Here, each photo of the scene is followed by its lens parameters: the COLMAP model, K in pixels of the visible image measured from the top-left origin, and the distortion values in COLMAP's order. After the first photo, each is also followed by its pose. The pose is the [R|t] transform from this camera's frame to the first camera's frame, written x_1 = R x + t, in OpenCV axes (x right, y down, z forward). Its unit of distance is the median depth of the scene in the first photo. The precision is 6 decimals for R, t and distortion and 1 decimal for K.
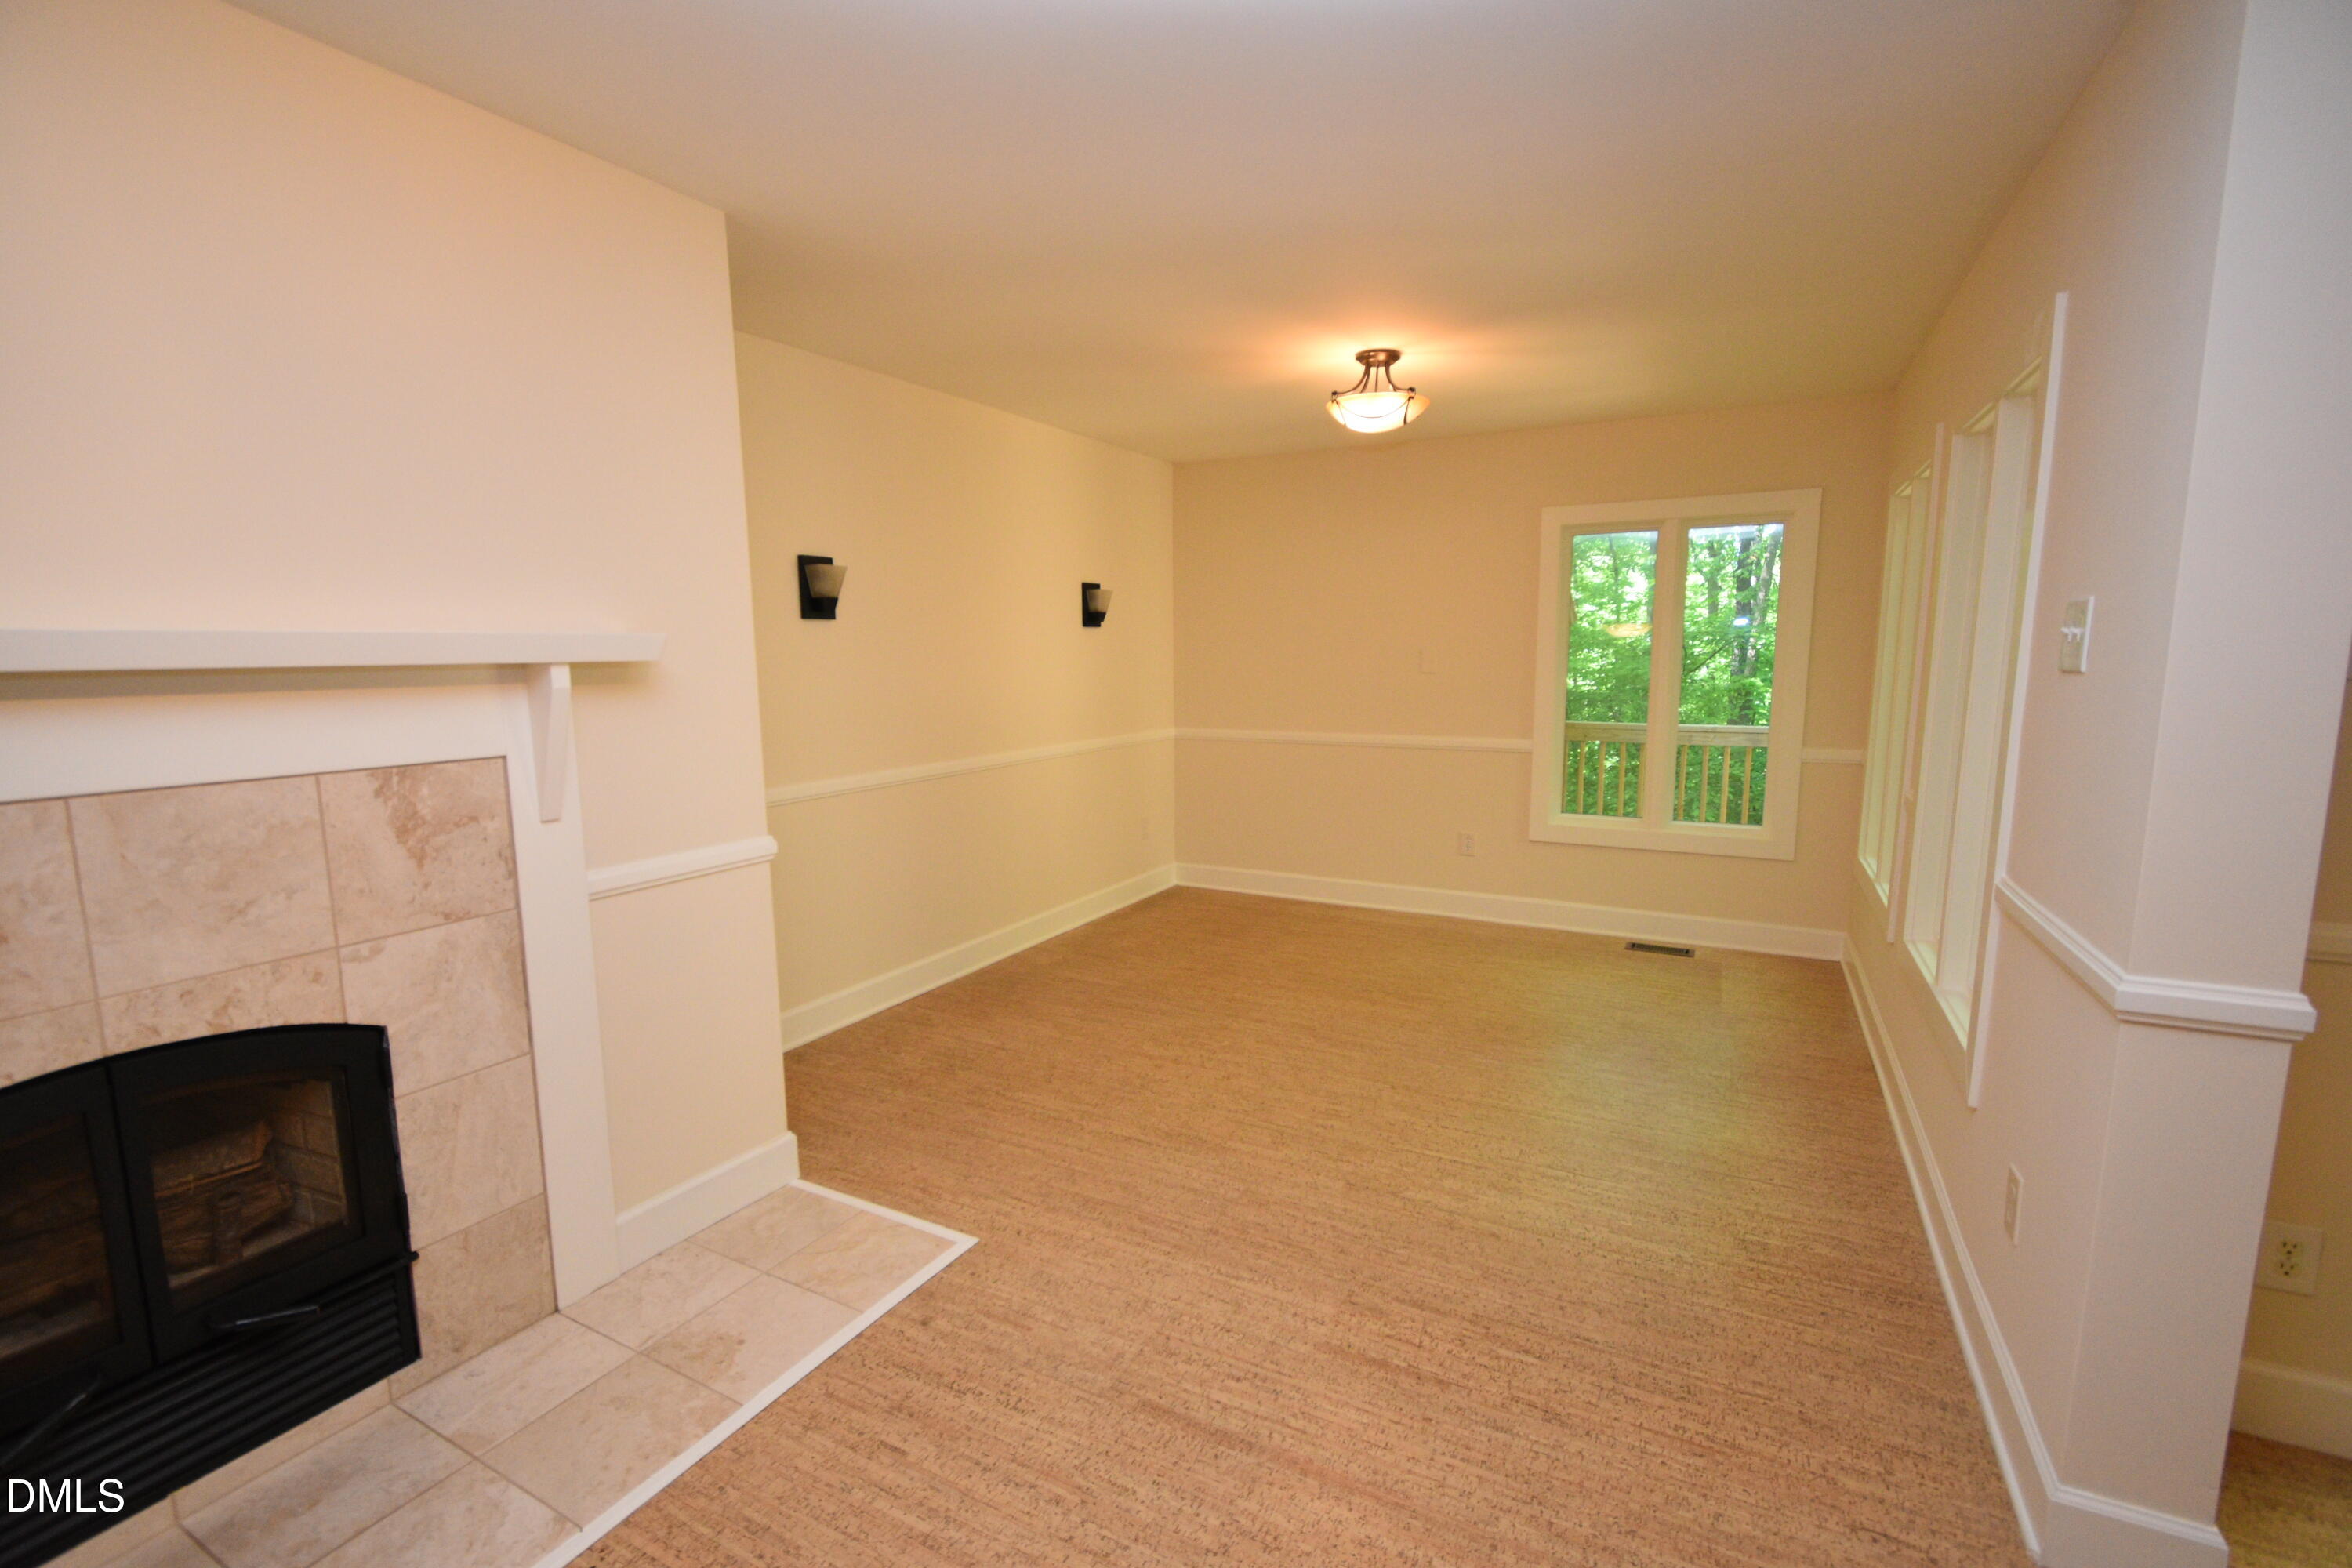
lens RADIAL K [[1032.6, 0, 1174.5], [0, 1032.6, 789.9], [0, 0, 1]] dist [0.008928, -0.004783]
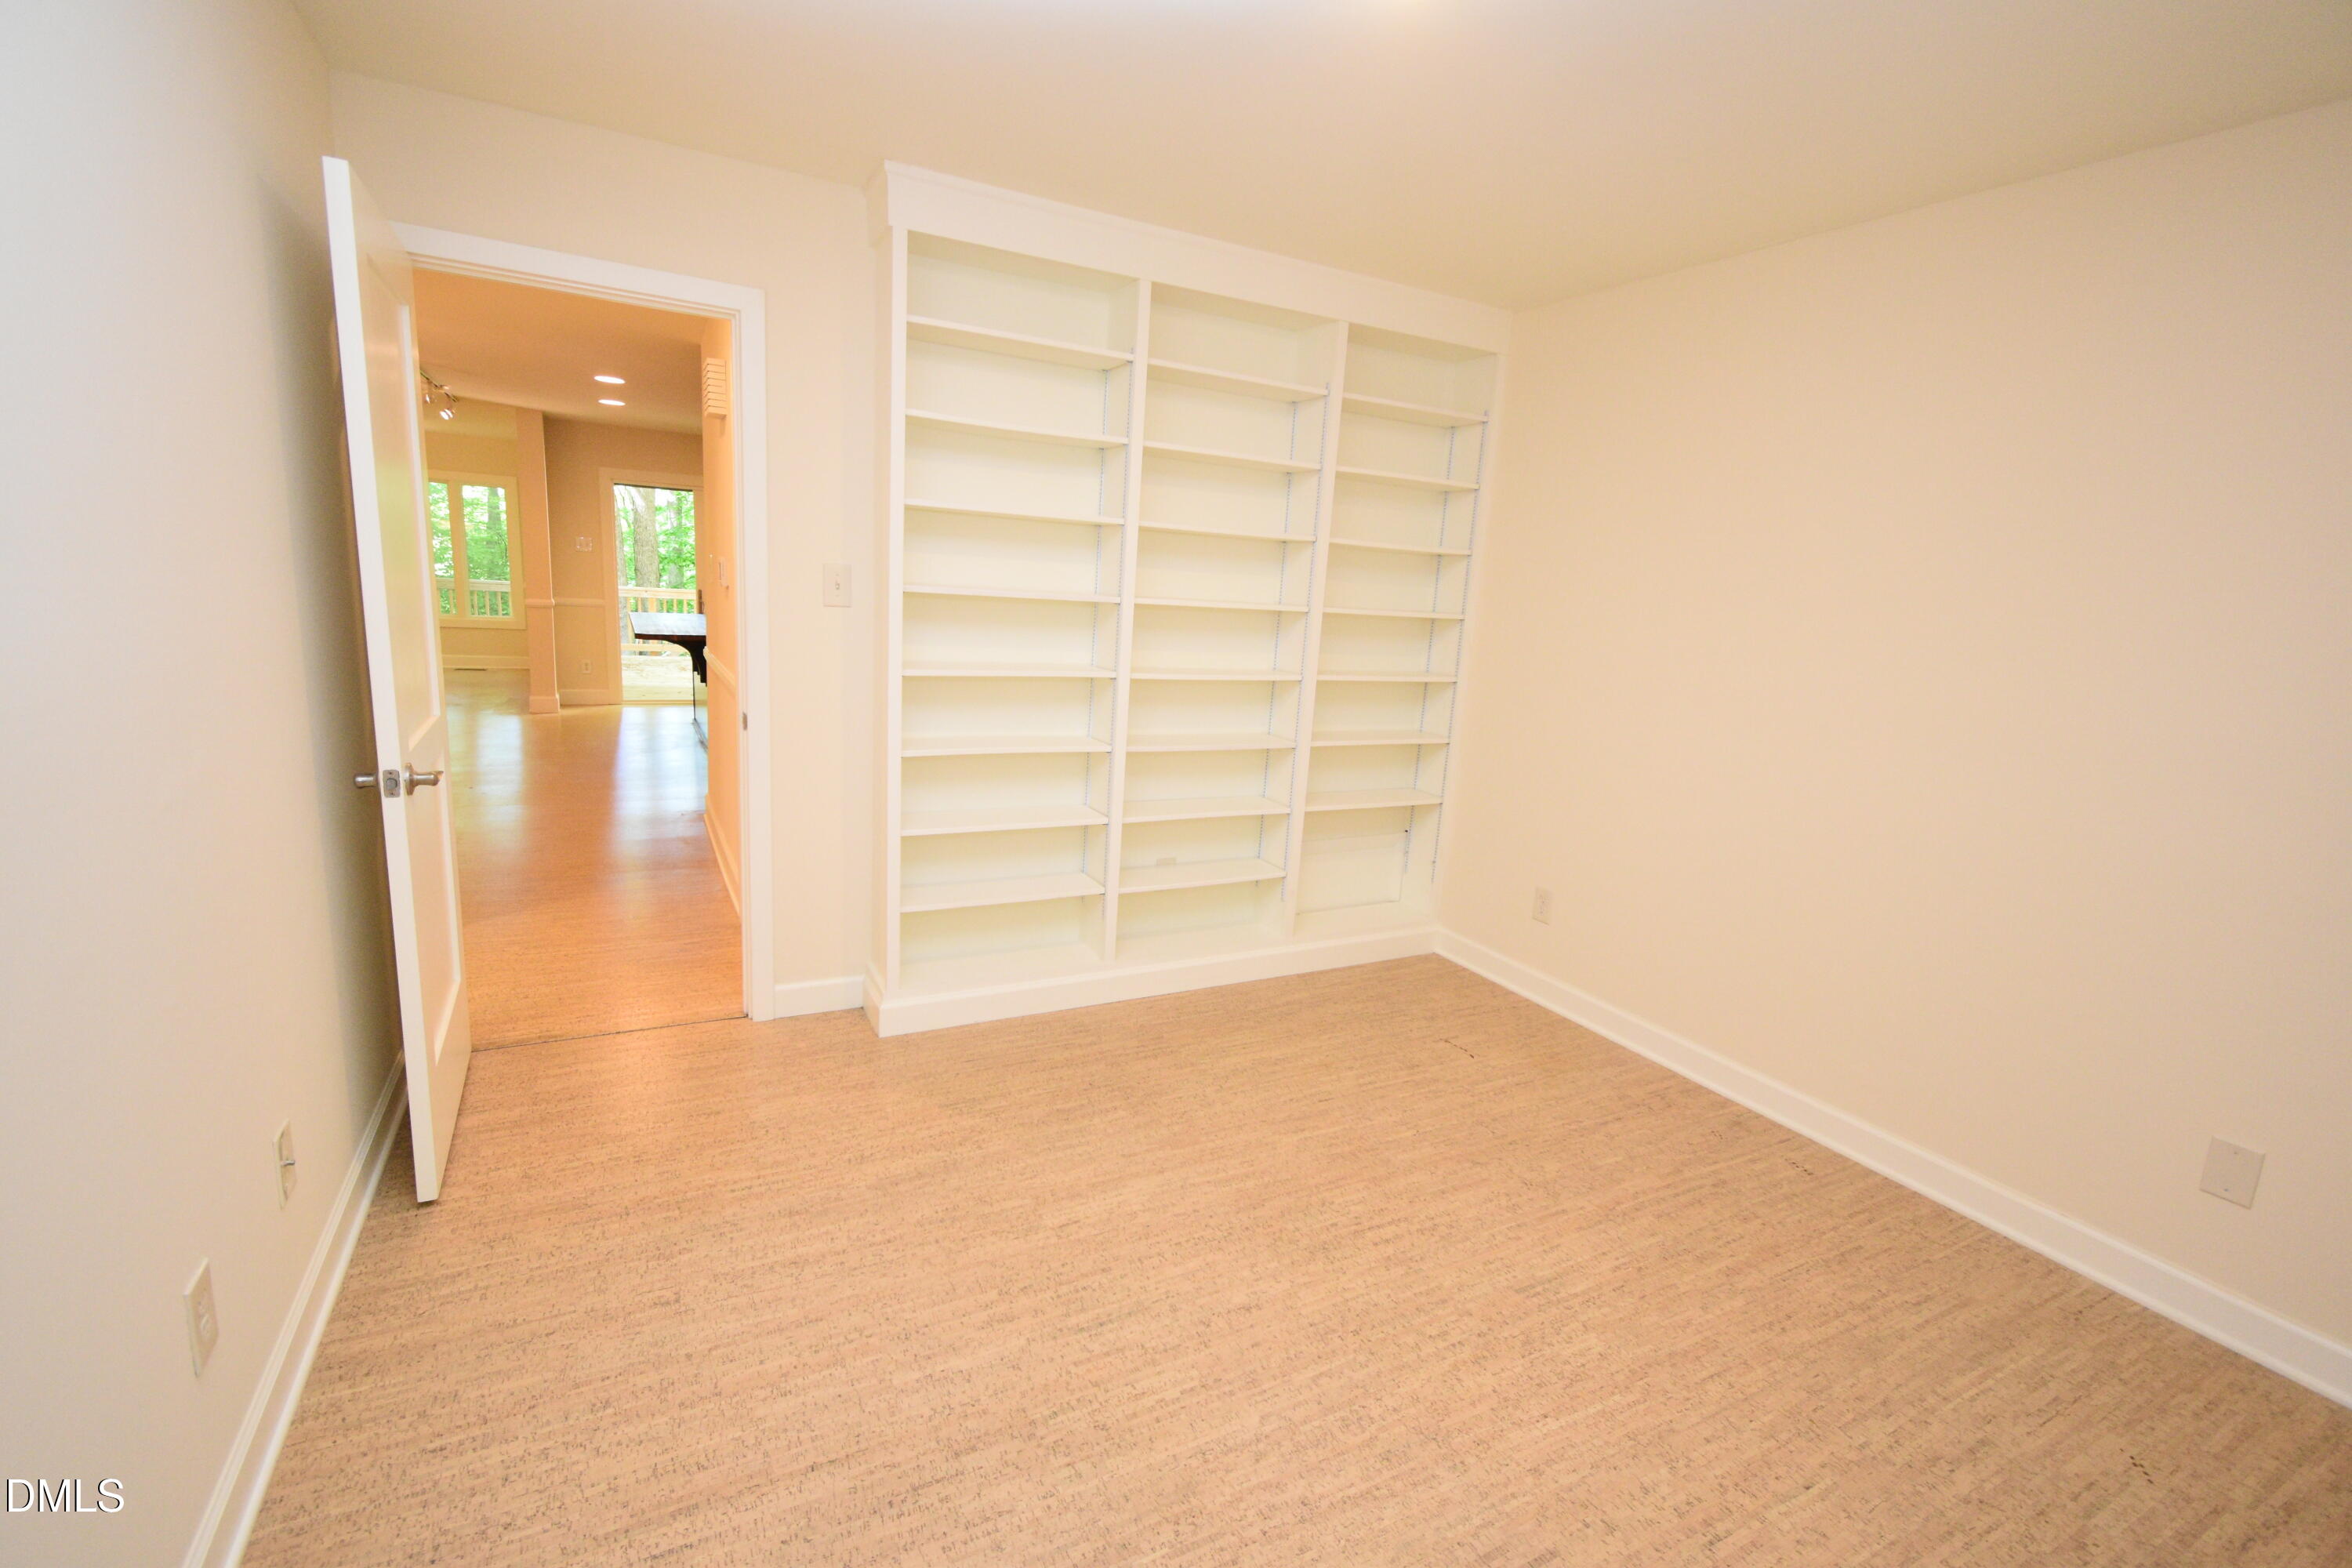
lens RADIAL K [[1032.6, 0, 1175.0], [0, 1032.6, 788.1], [0, 0, 1]] dist [0.008928, -0.004783]
pose [[0.554238, -0.118488, 0.823881, -1.260966], [0.043433, 0.992584, 0.113532, 0.465013], [-0.831224, -0.027140, 0.555275, -3.380043]]
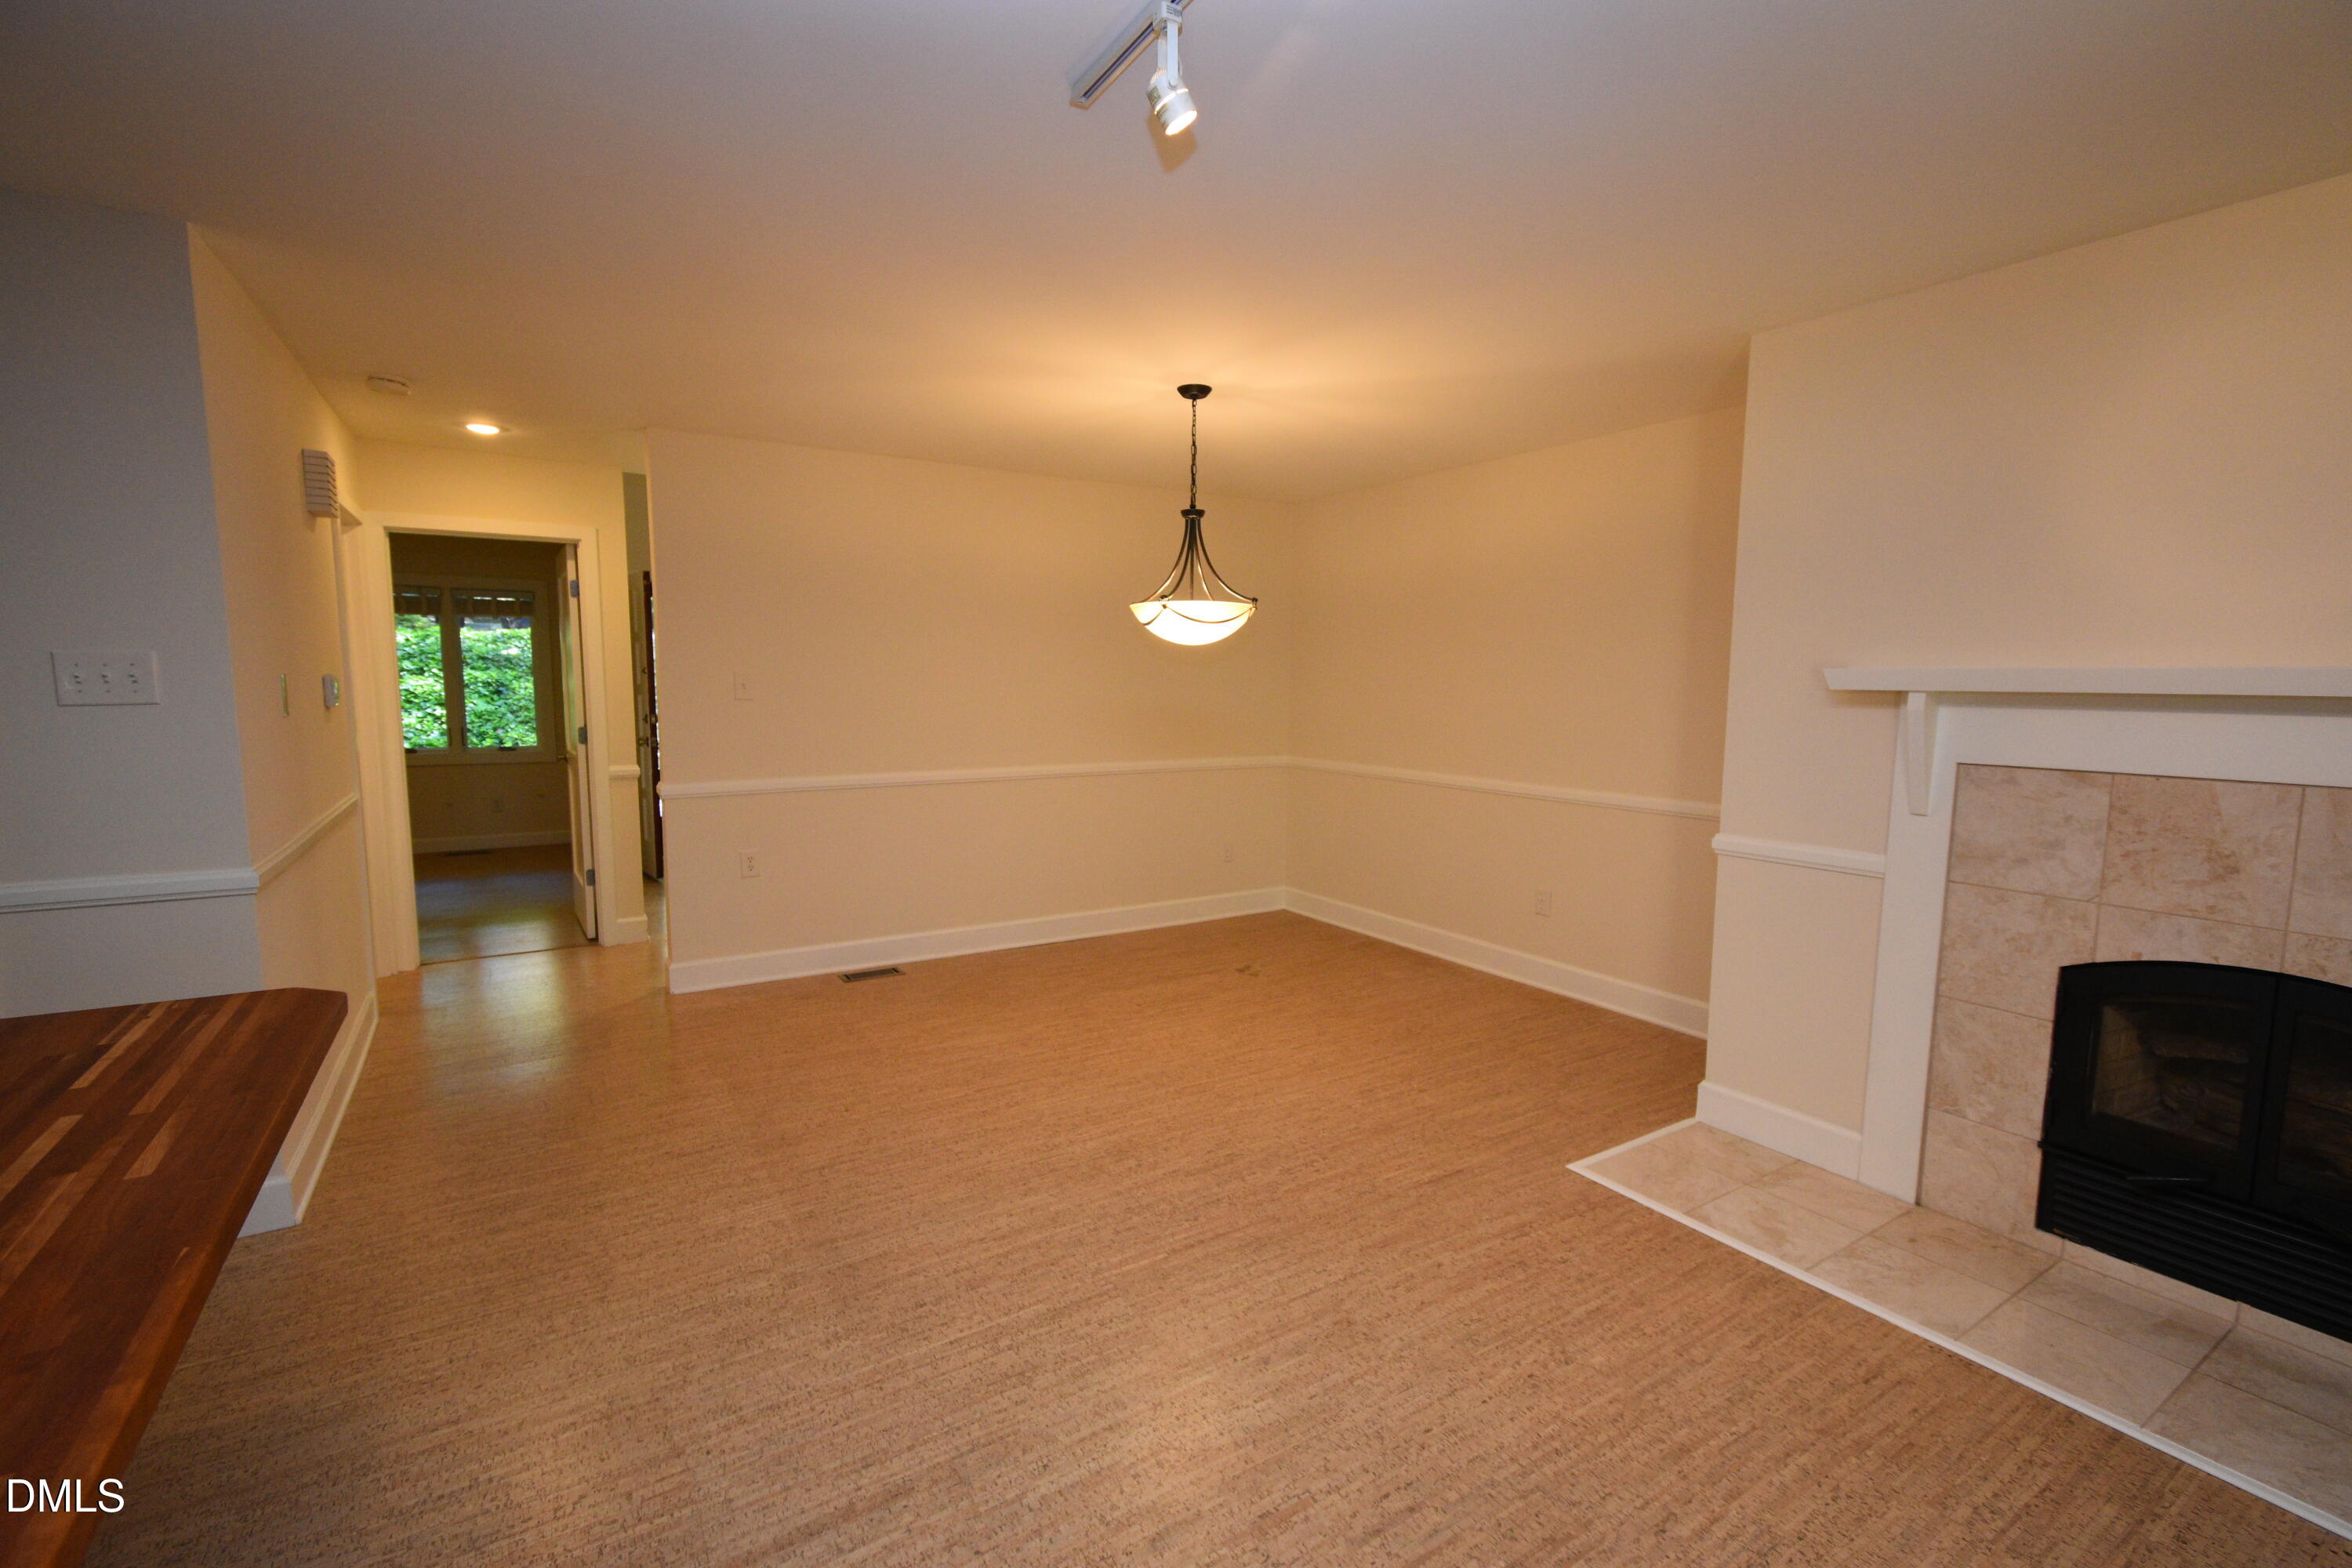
lens RADIAL K [[1032.6, 0, 1171.0], [0, 1032.6, 788.0], [0, 0, 1]] dist [0.008928, -0.004783]
pose [[-0.493765, 0.098461, -0.864003, 0.613618], [-0.121302, 0.976057, 0.180553, -0.038662], [0.861093, 0.193956, -0.469999, 0.222178]]
